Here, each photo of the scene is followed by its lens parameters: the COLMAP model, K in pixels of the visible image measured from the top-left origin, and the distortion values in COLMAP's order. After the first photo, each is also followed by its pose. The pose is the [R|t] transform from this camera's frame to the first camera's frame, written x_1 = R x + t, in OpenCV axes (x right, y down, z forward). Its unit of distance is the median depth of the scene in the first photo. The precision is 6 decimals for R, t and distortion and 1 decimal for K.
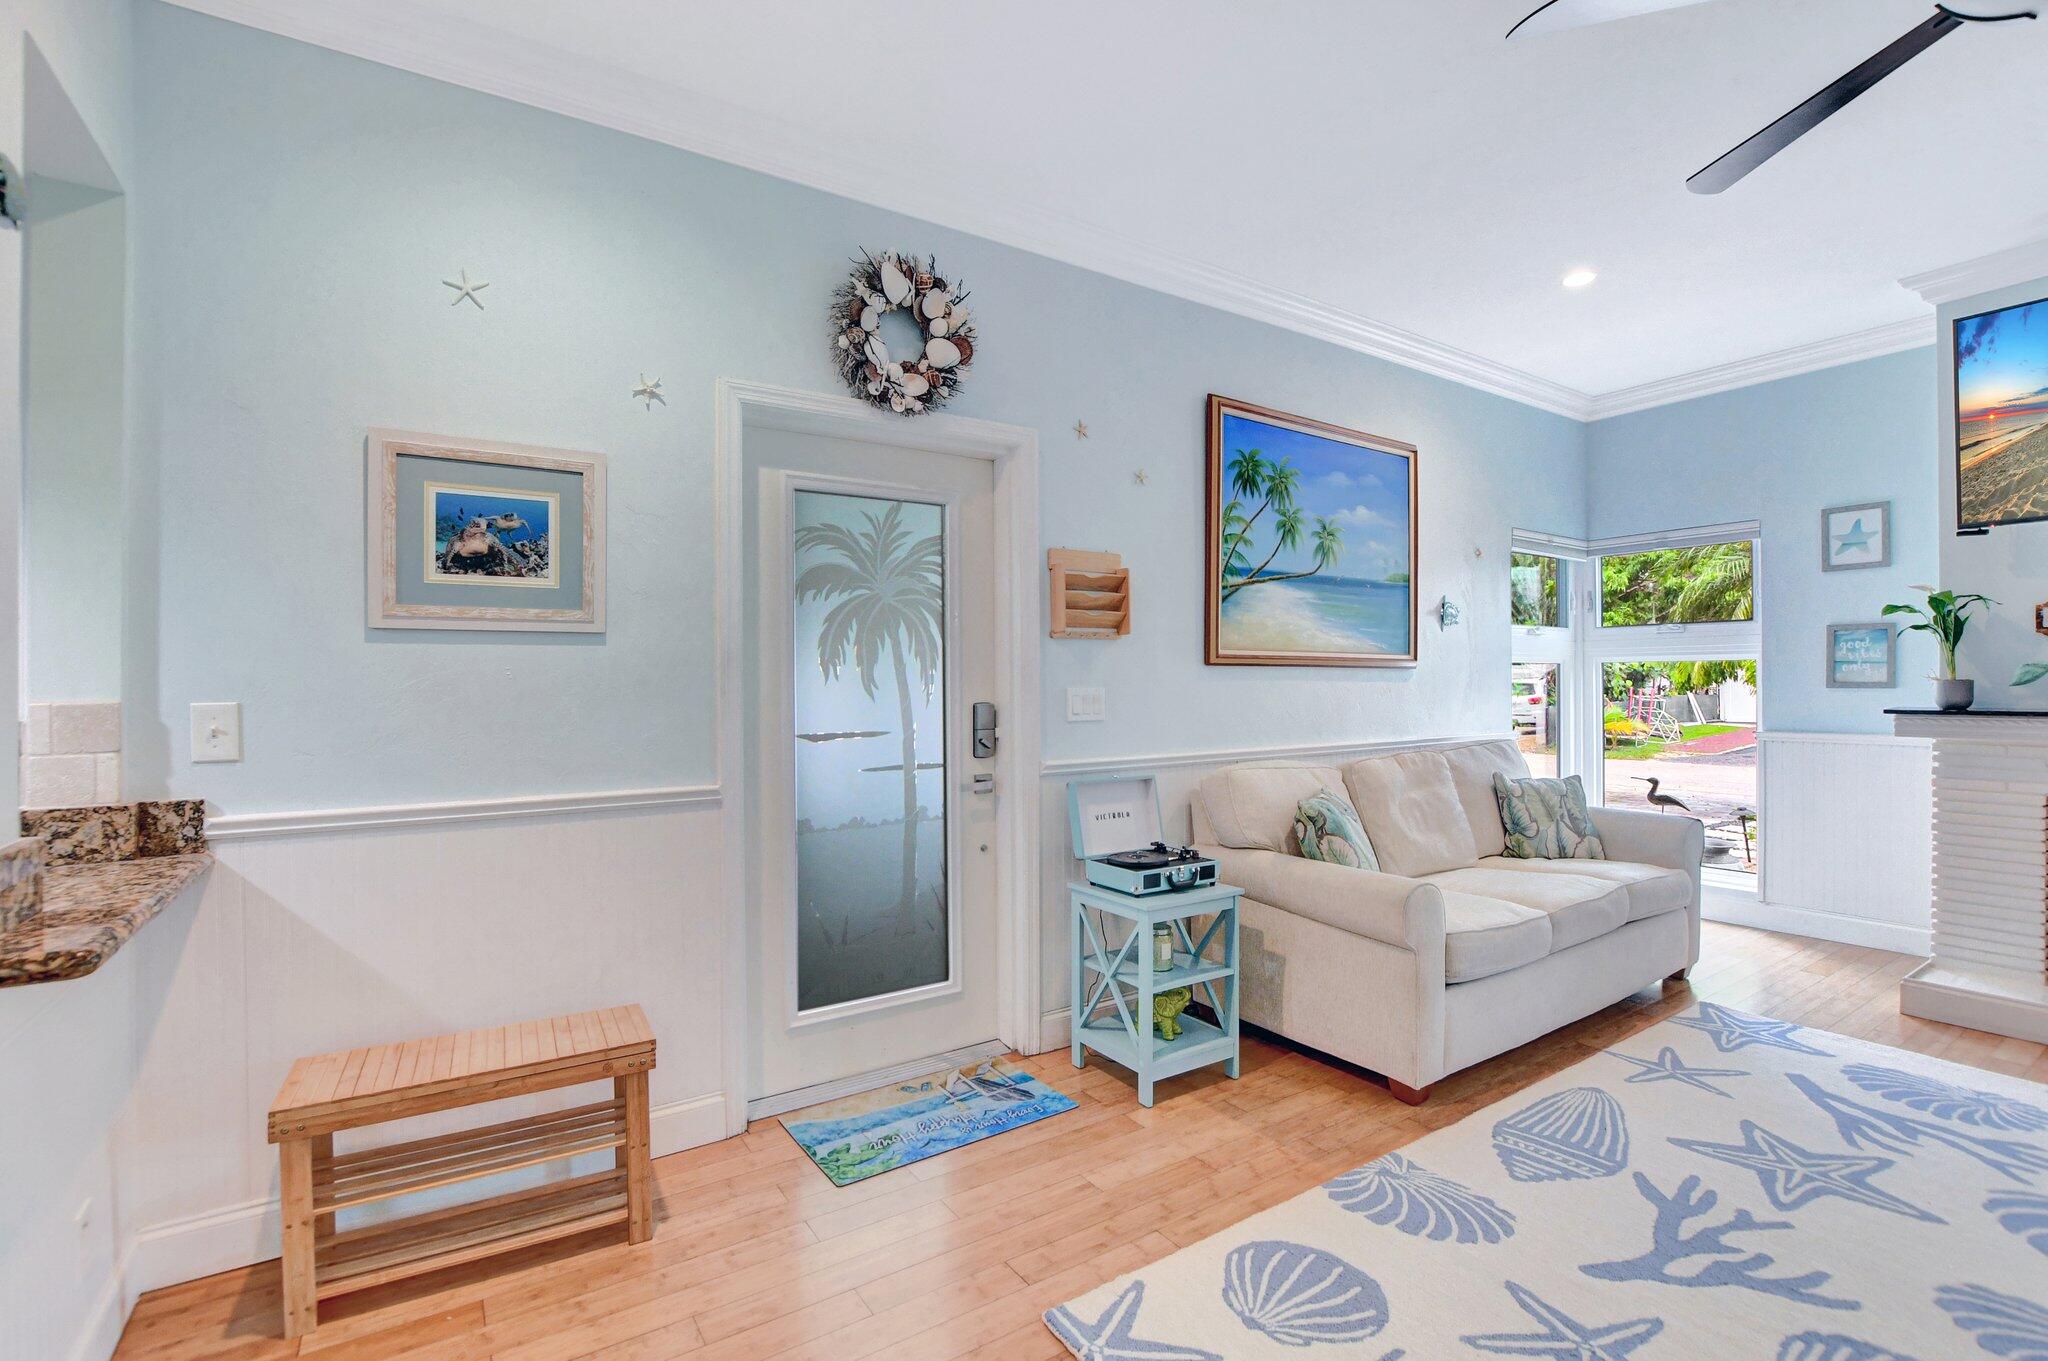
lens RADIAL K [[931.2, 0, 1016.8], [0, 931.2, 678.1], [0, 0, 1]] dist [-0.015691, -0.000647]
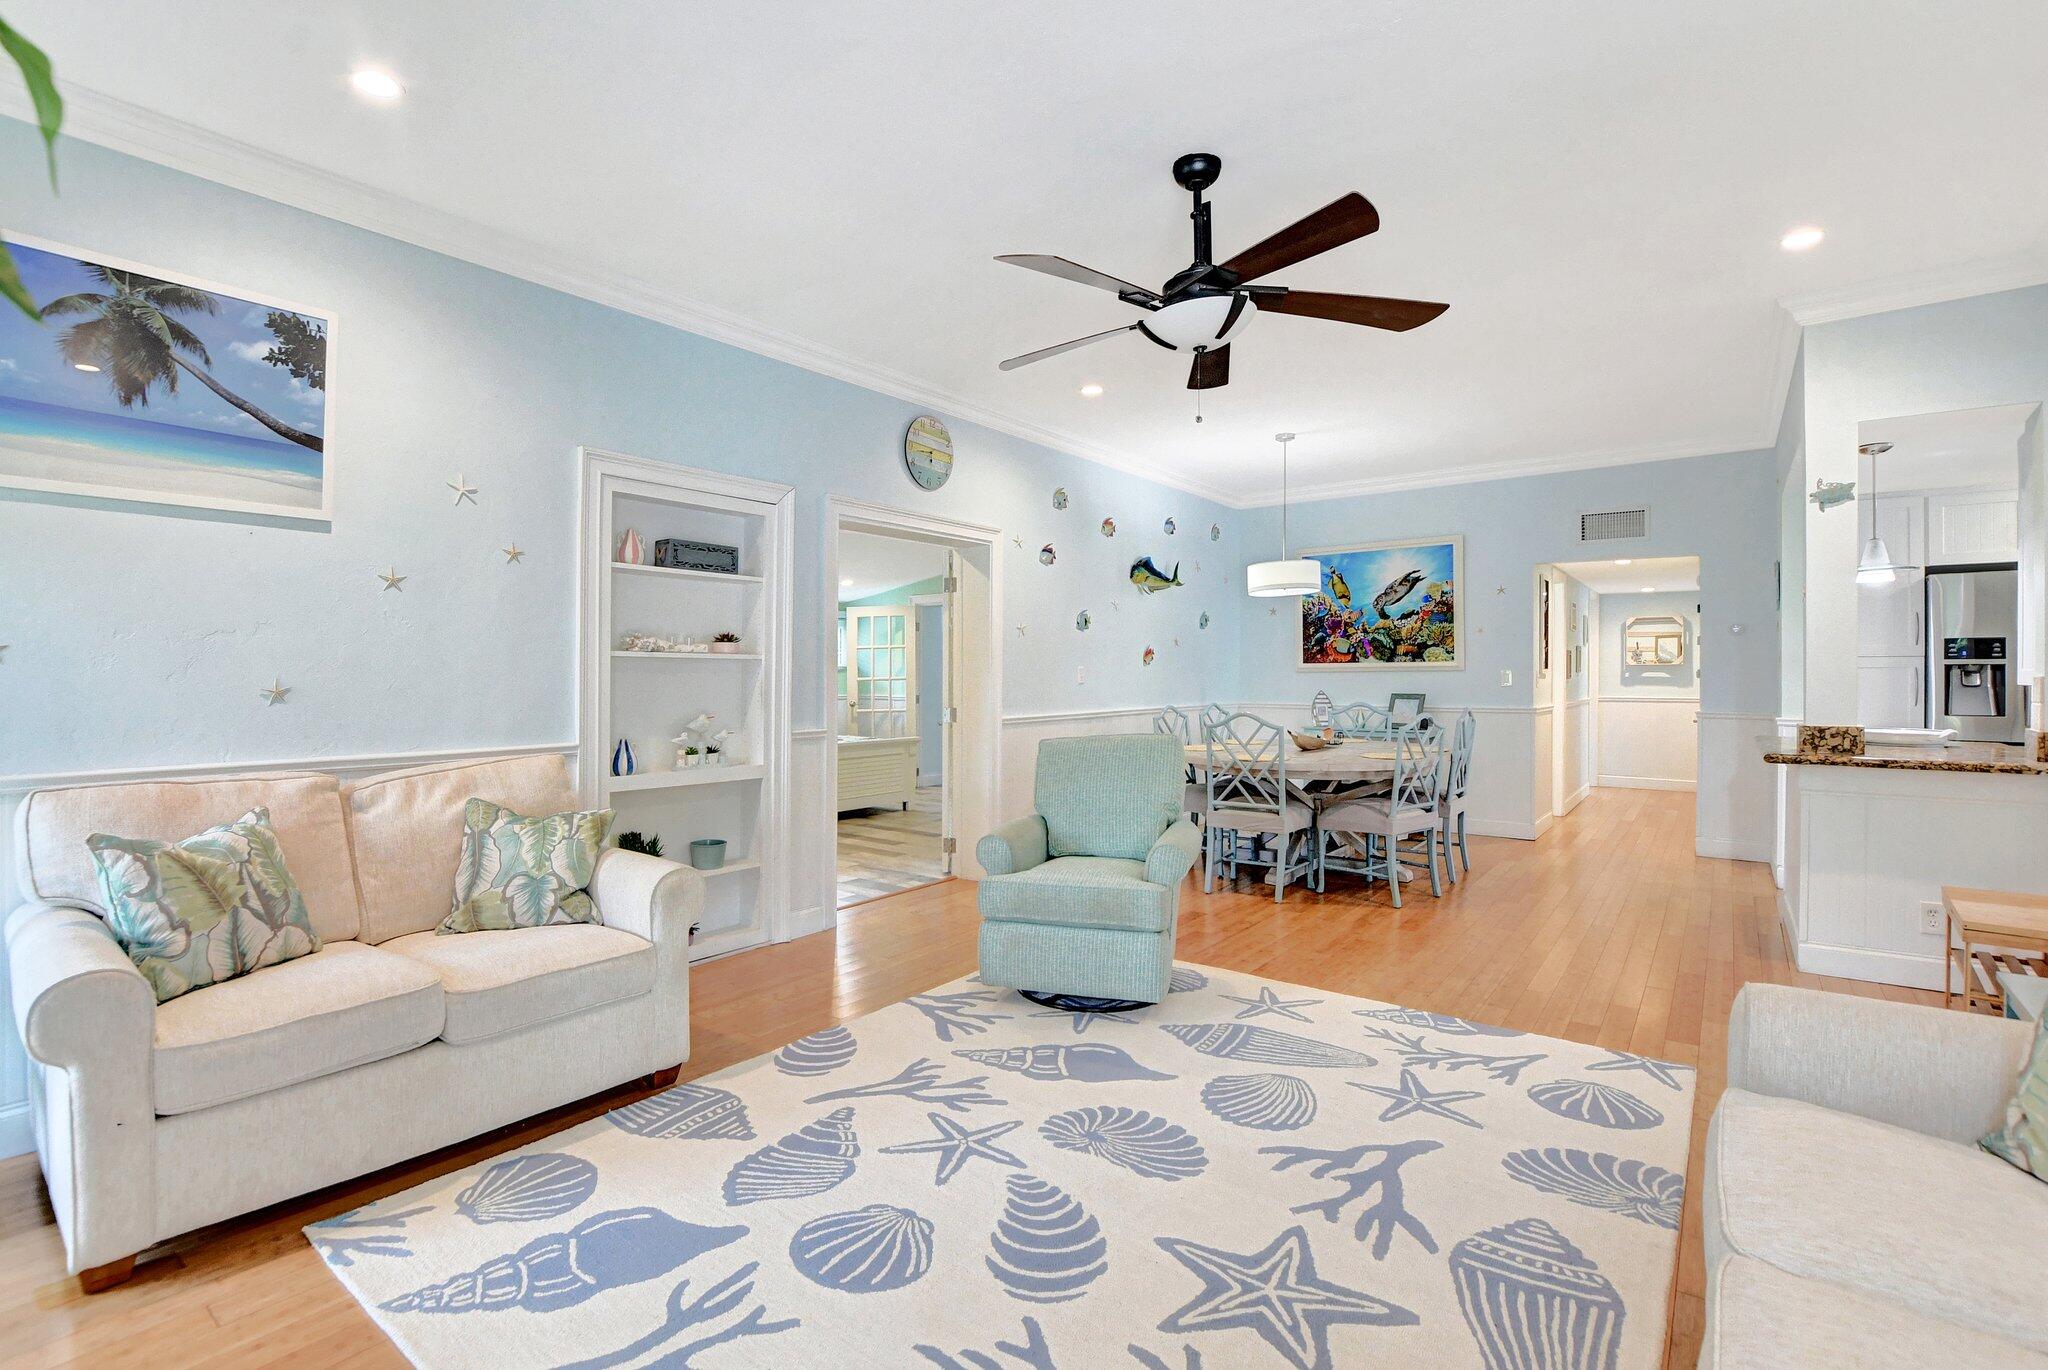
lens RADIAL K [[932.4, 0, 1009.7], [0, 932.4, 679.3], [0, 0, 1]] dist [-0.023316, -0.000273]
pose [[-0.947265, 0.007981, -0.320352, 1.097079], [0.007568, 0.999968, 0.002535, -0.004078], [0.320362, -0.000023, -0.947295, 1.399399]]
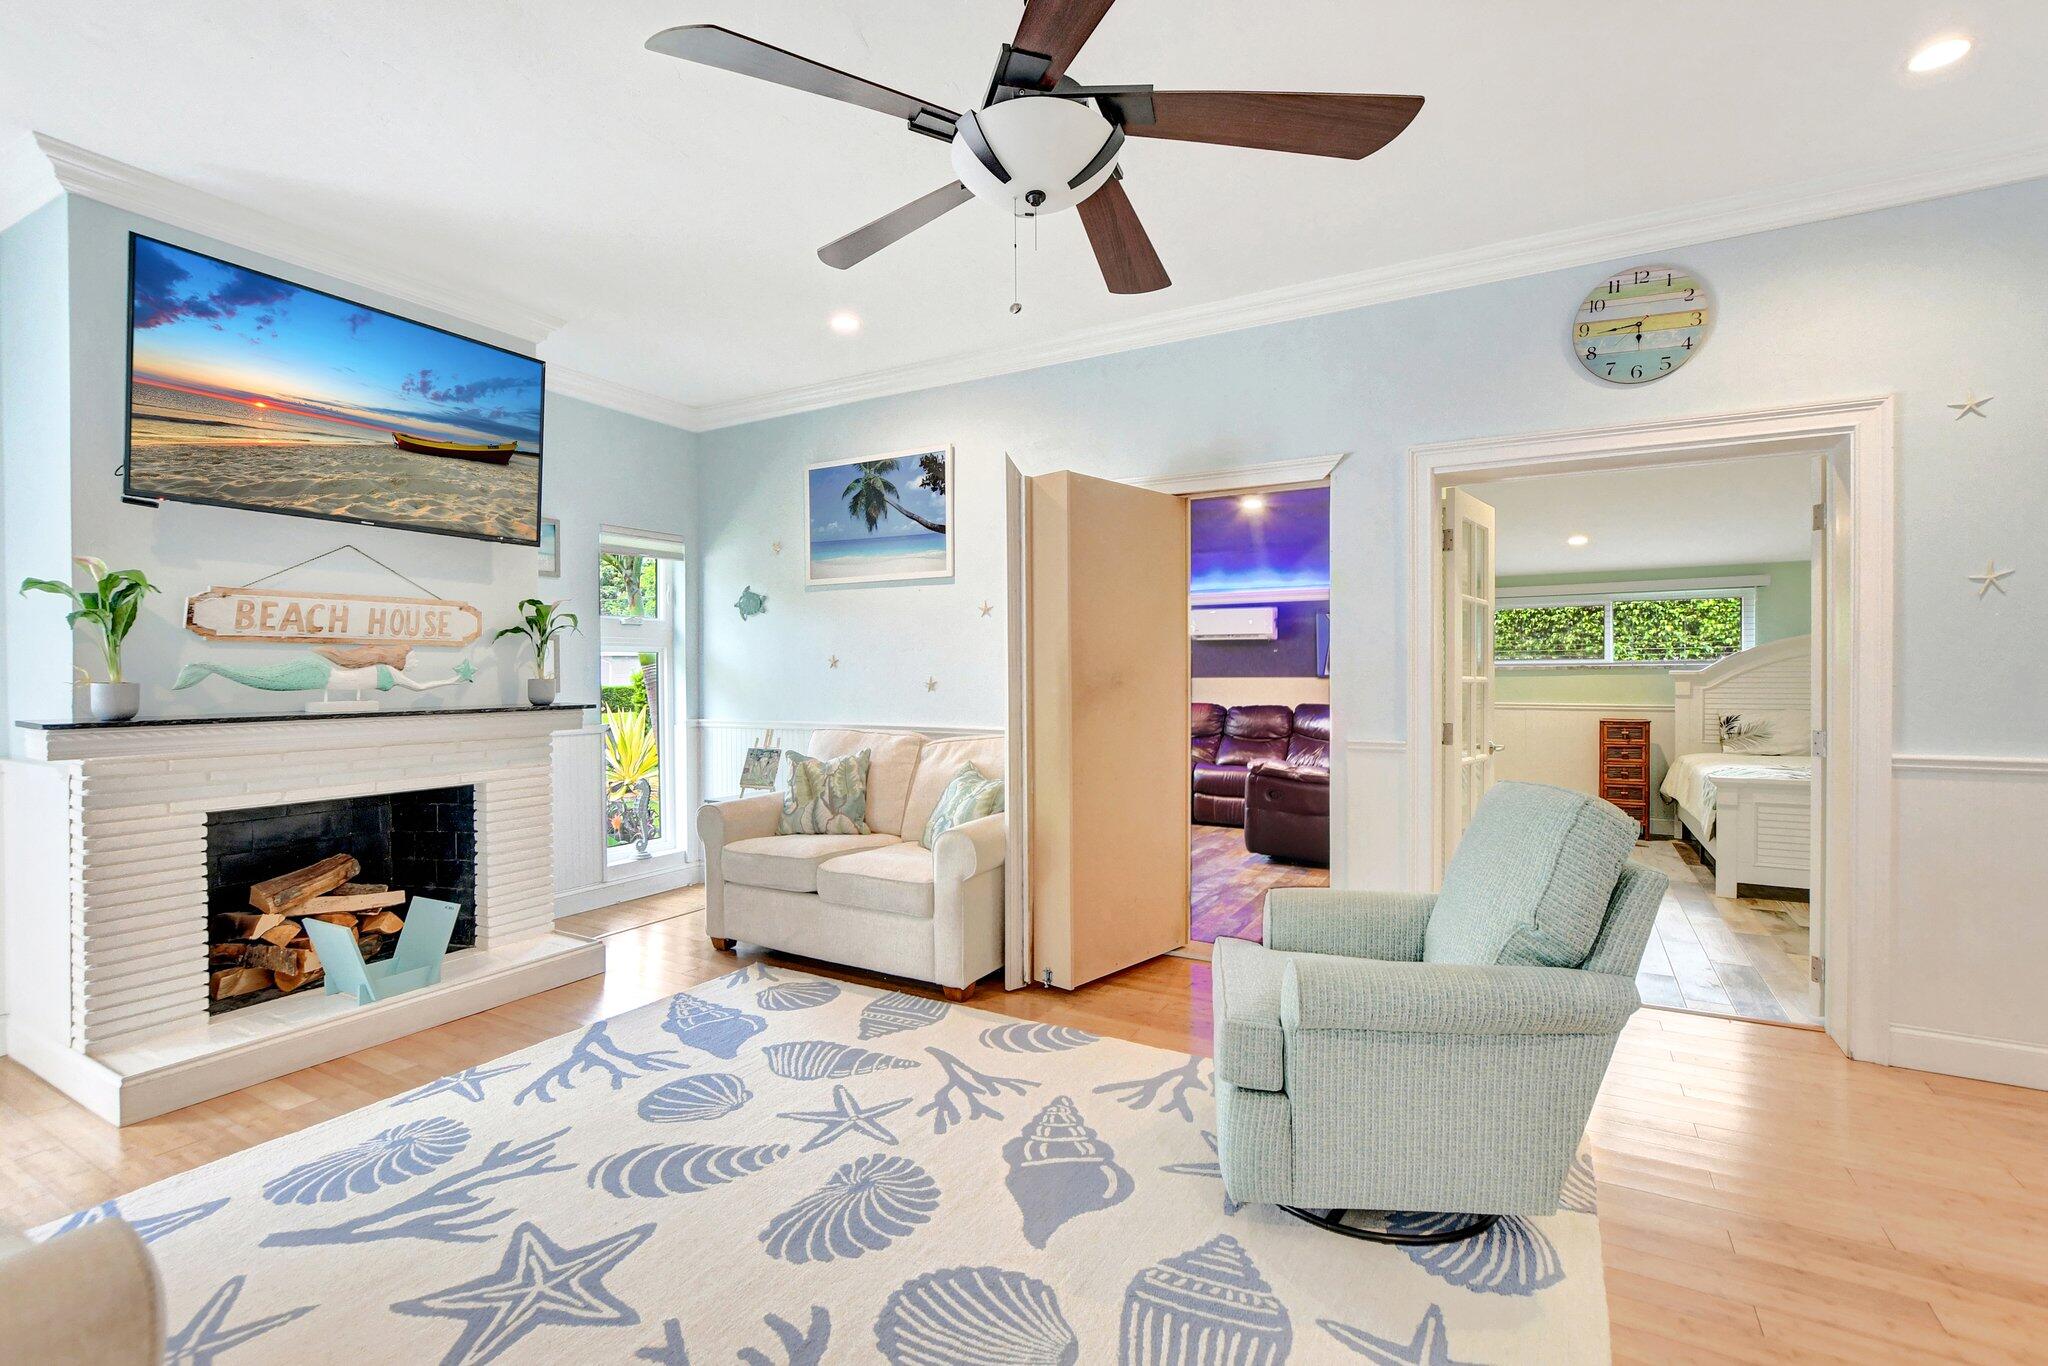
lens RADIAL K [[931.2, 0, 1018.7], [0, 931.2, 678.7], [0, 0, 1]] dist [-0.015691, -0.000647]
pose [[-0.457565, -0.001241, 0.889175, -0.051878], [-0.000760, 0.999999, 0.001004, -0.004310], [-0.889176, -0.000217, -0.457565, 0.822927]]
